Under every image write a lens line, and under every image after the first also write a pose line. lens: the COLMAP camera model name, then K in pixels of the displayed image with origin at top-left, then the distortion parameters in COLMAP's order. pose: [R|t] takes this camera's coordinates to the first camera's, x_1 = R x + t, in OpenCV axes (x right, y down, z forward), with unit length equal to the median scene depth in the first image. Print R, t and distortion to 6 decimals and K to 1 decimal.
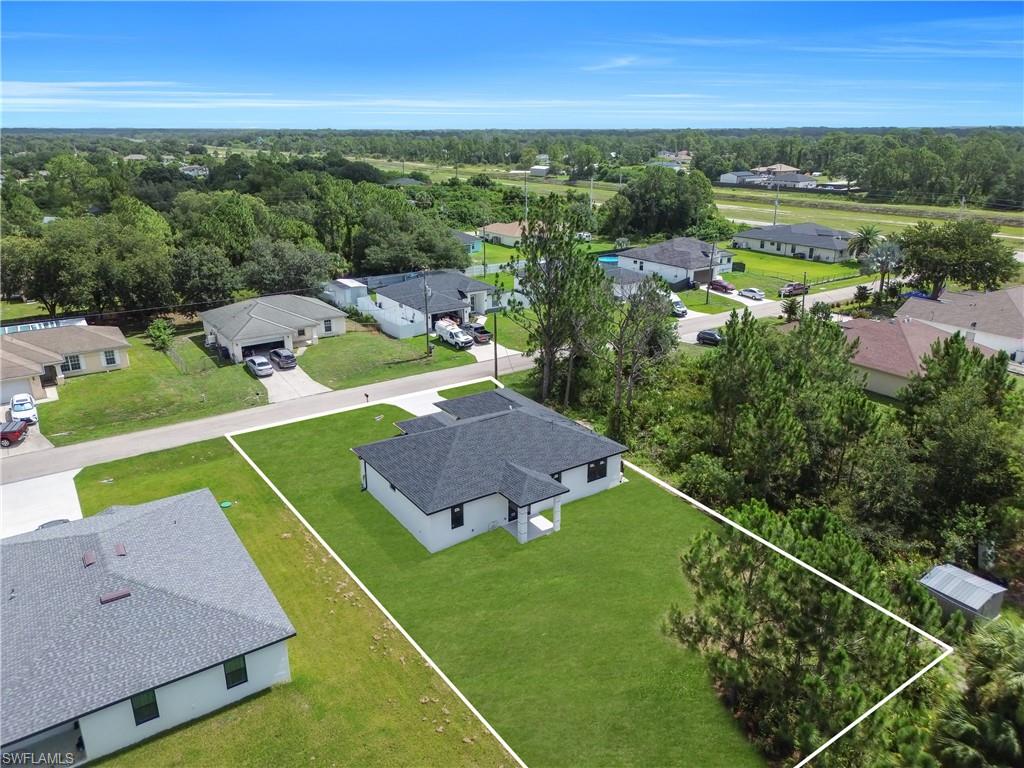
lens RADIAL K [[724.6, 0, 512.0], [0, 724.6, 384.0], [0, 0, 1]] dist [0.028870, -0.007748]
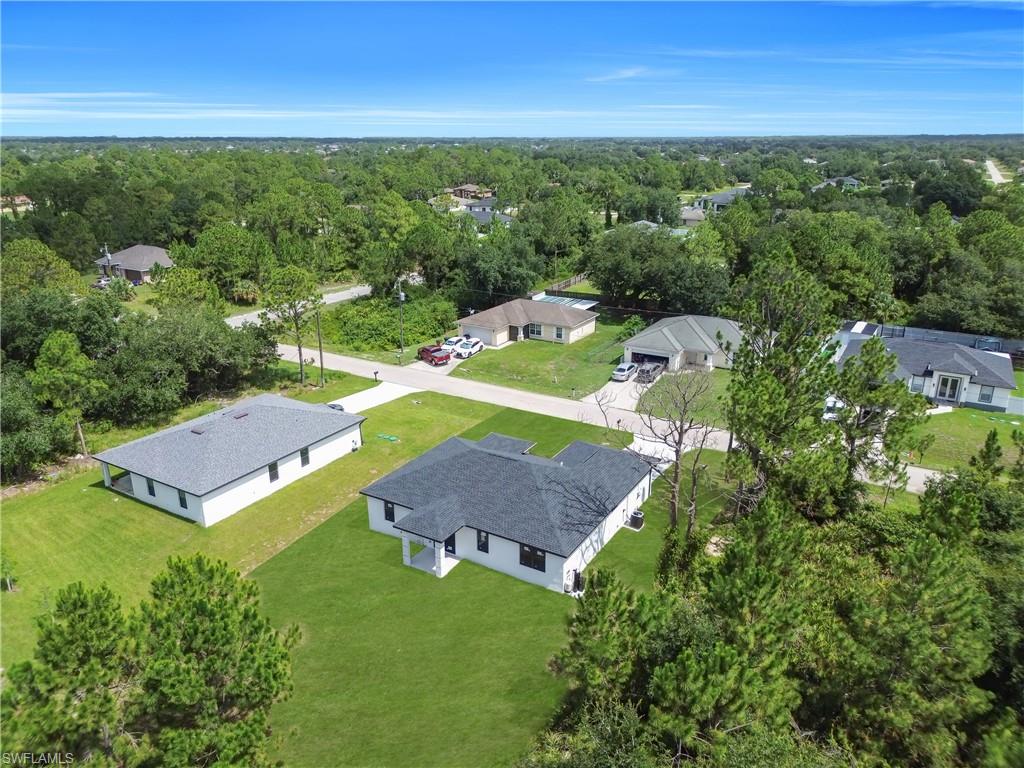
lens RADIAL K [[700.1, 0, 510.2], [0, 700.1, 400.6], [0, 0, 1]] dist [0.001616, -0.000475]
pose [[0.414808, 0.309047, -0.855818, 0.613566], [-0.299265, 0.934564, 0.192432, -0.166990], [0.859287, 0.176294, 0.480152, 0.445023]]
